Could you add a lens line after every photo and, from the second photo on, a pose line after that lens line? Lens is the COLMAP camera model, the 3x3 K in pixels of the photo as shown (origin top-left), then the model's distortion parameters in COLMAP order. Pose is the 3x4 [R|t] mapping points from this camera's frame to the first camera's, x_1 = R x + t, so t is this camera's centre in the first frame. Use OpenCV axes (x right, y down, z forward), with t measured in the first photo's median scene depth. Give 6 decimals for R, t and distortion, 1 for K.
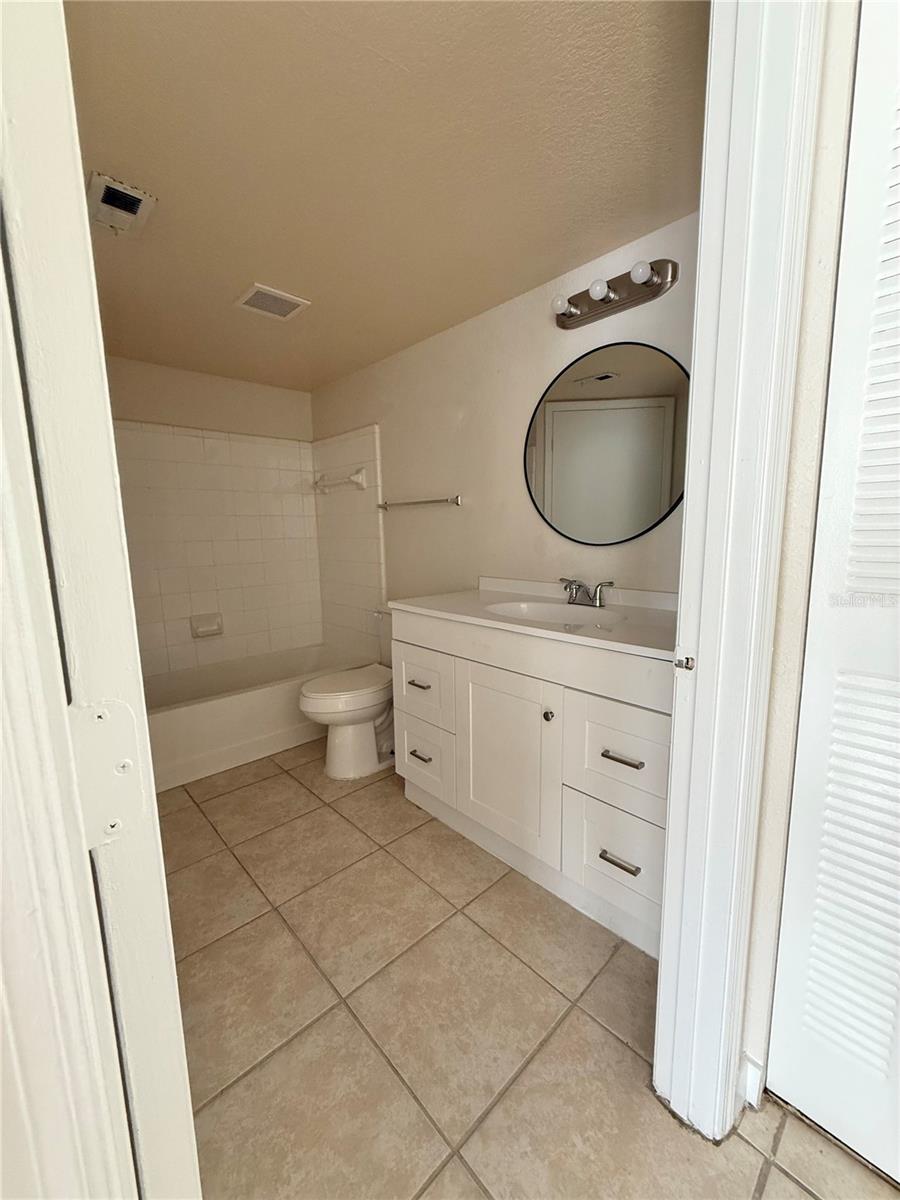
lens RADIAL K [[475.7, 0, 450.5], [0, 475.7, 597.5], [0, 0, 1]] dist [-0.000270, -0.000023]
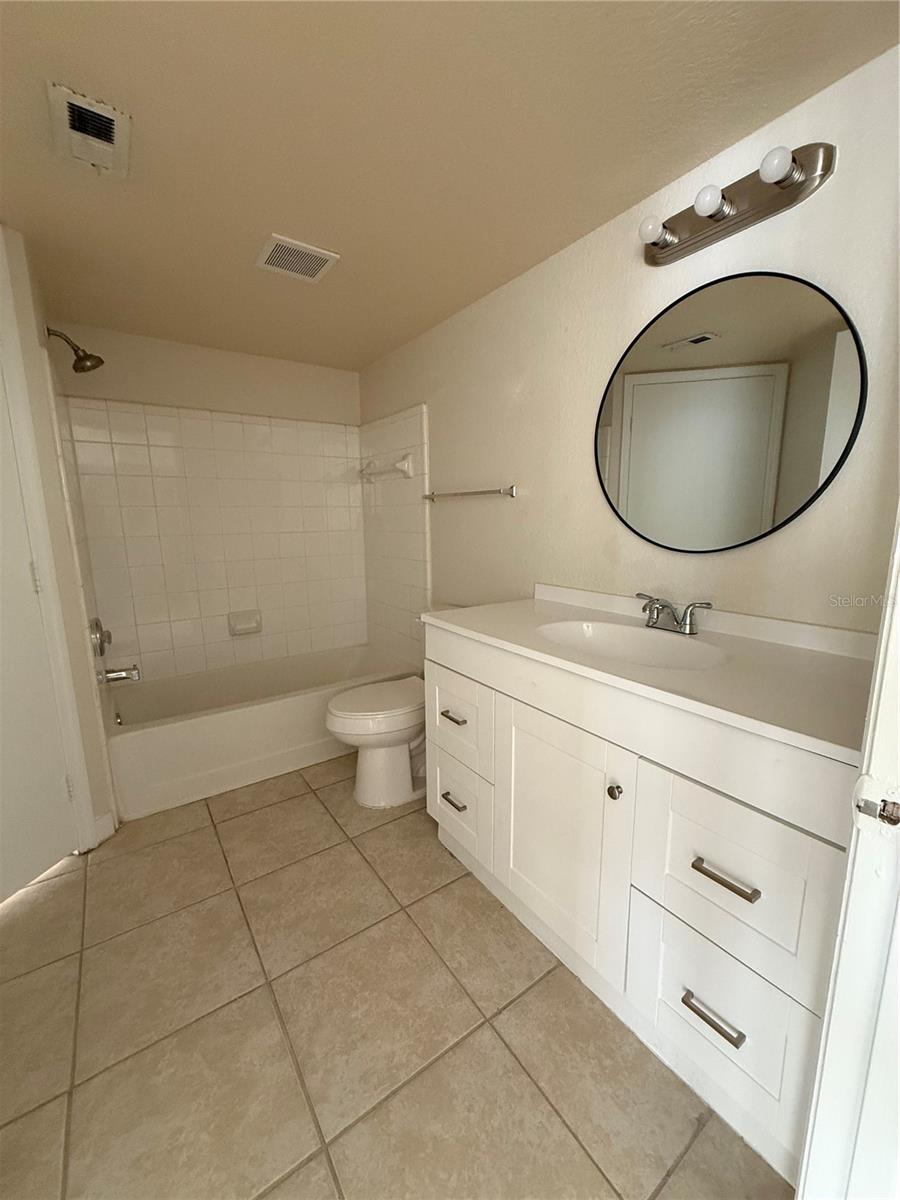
lens RADIAL K [[475.7, 0, 450.5], [0, 475.7, 597.5], [0, 0, 1]] dist [-0.000270, -0.000023]
pose [[0.990082, 0.030371, -0.137170, 0.034393], [-0.026598, 0.999218, 0.029262, -0.046684], [0.137952, -0.025324, 0.990115, 0.180752]]
